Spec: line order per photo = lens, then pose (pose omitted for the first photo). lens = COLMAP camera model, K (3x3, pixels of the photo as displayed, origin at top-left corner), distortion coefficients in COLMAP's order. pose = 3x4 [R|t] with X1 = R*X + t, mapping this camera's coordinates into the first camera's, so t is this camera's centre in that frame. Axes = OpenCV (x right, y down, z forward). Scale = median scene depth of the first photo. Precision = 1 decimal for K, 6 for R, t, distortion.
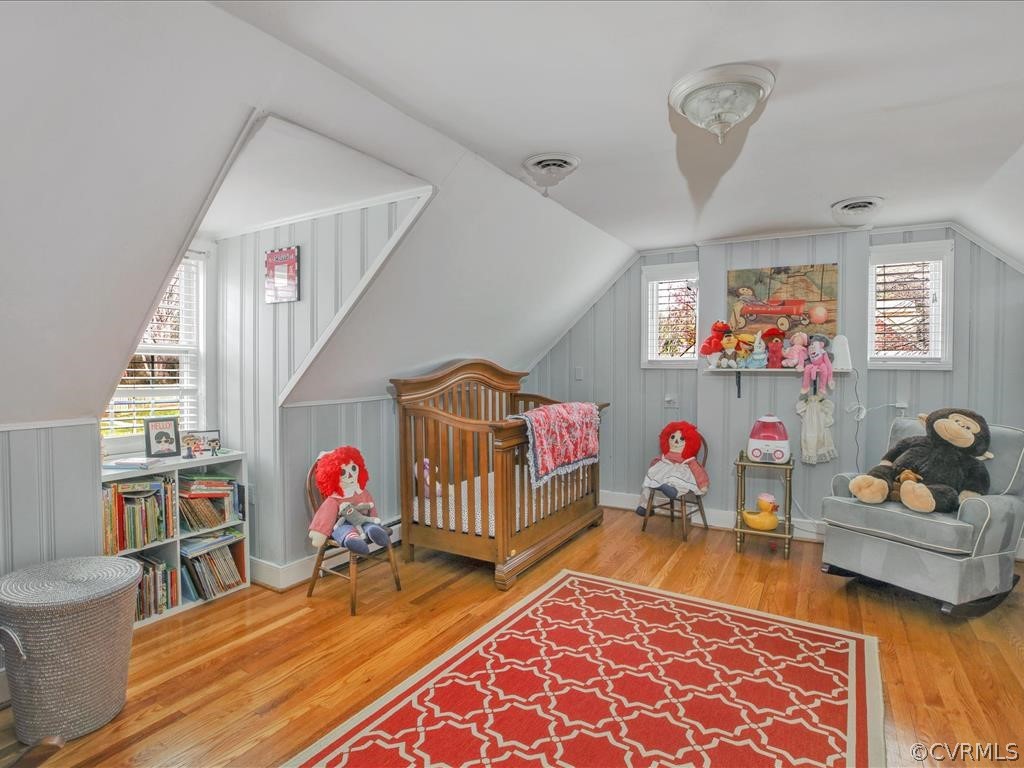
lens RADIAL K [[542.0, 0, 512.0], [0, 542.0, 384.0], [0, 0, 1]] dist [-0.036308, 0.001501]
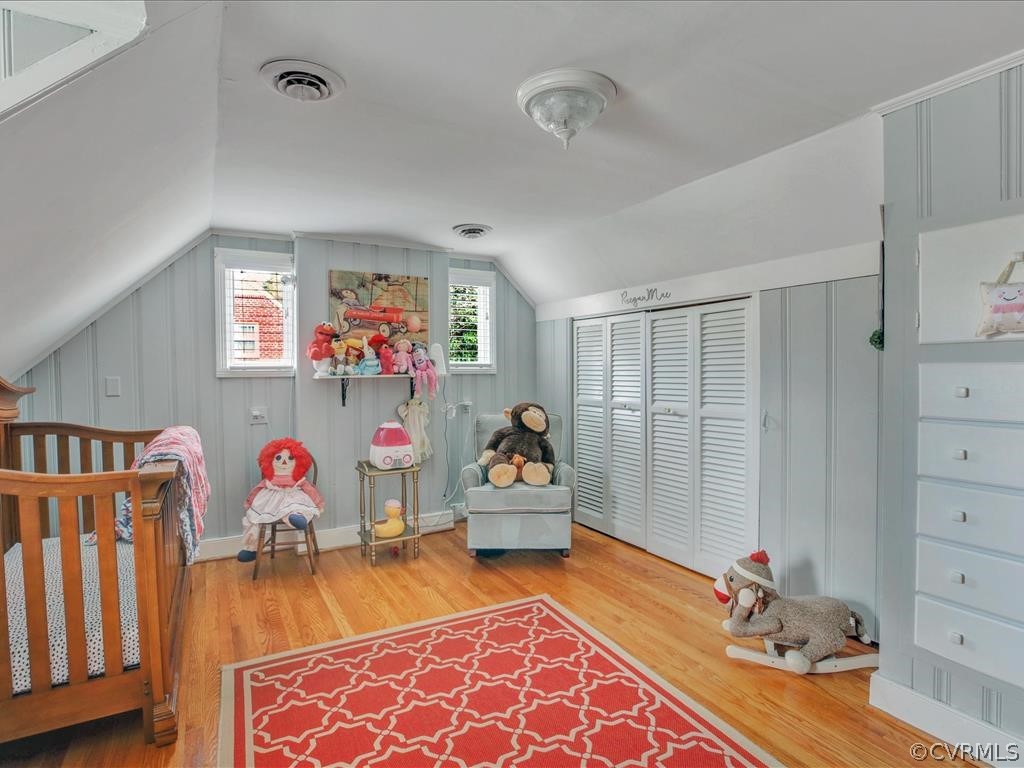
lens RADIAL K [[542.0, 0, 512.0], [0, 542.0, 384.0], [0, 0, 1]] dist [-0.036308, 0.001501]
pose [[0.491476, -0.032829, 0.870272, -0.282699], [0.037988, 0.999146, 0.016237, -0.018858], [-0.870062, 0.025080, 0.492304, 0.299672]]
